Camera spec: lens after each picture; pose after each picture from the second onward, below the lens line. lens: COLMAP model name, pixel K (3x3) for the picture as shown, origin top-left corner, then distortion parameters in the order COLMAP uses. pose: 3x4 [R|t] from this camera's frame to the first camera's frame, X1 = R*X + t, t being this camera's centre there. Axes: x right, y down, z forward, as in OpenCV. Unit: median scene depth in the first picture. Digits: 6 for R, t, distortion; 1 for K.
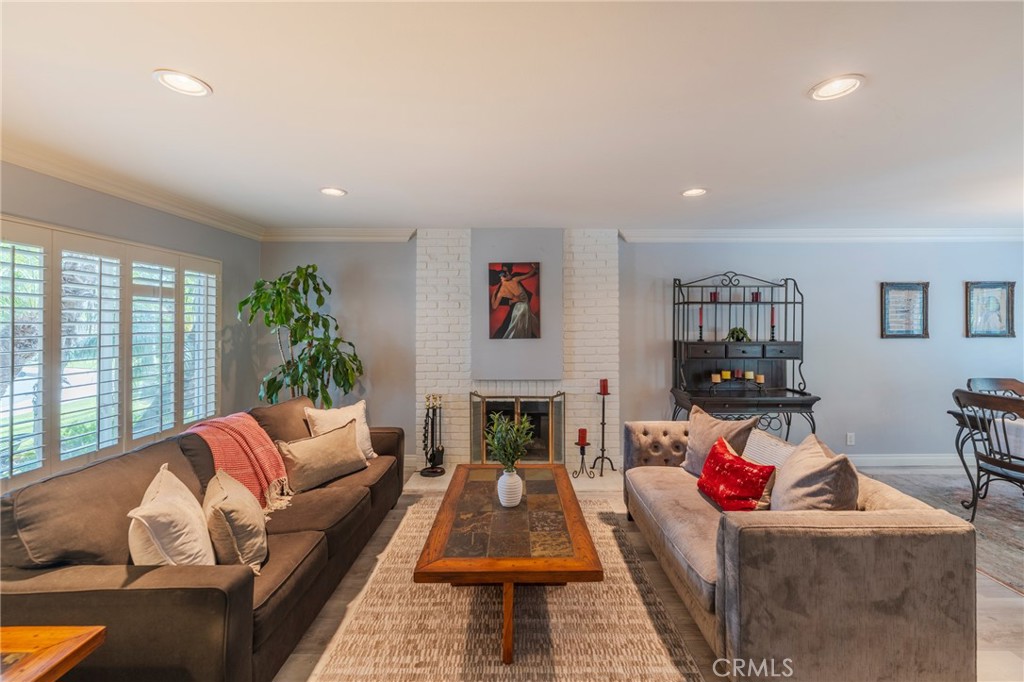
lens RADIAL K [[413.4, 0, 514.7], [0, 413.4, 337.5], [0, 0, 1]] dist [-0.000015, -0.000011]
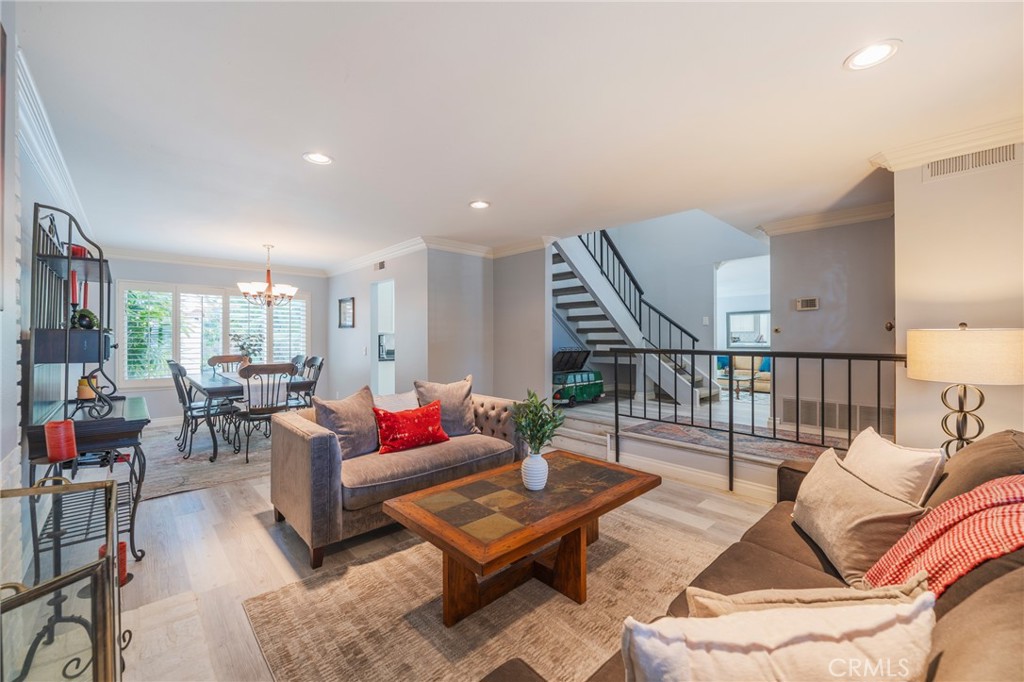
lens RADIAL K [[402.2, 0, 499.8], [0, 402.2, 341.9], [0, 0, 1]] dist [0.000222, 0.000019]
pose [[-0.683913, -0.001407, 0.729563, -0.512646], [0.007653, 0.999929, 0.009102, 0.036430], [-0.729524, 0.011808, -0.683853, 1.351553]]
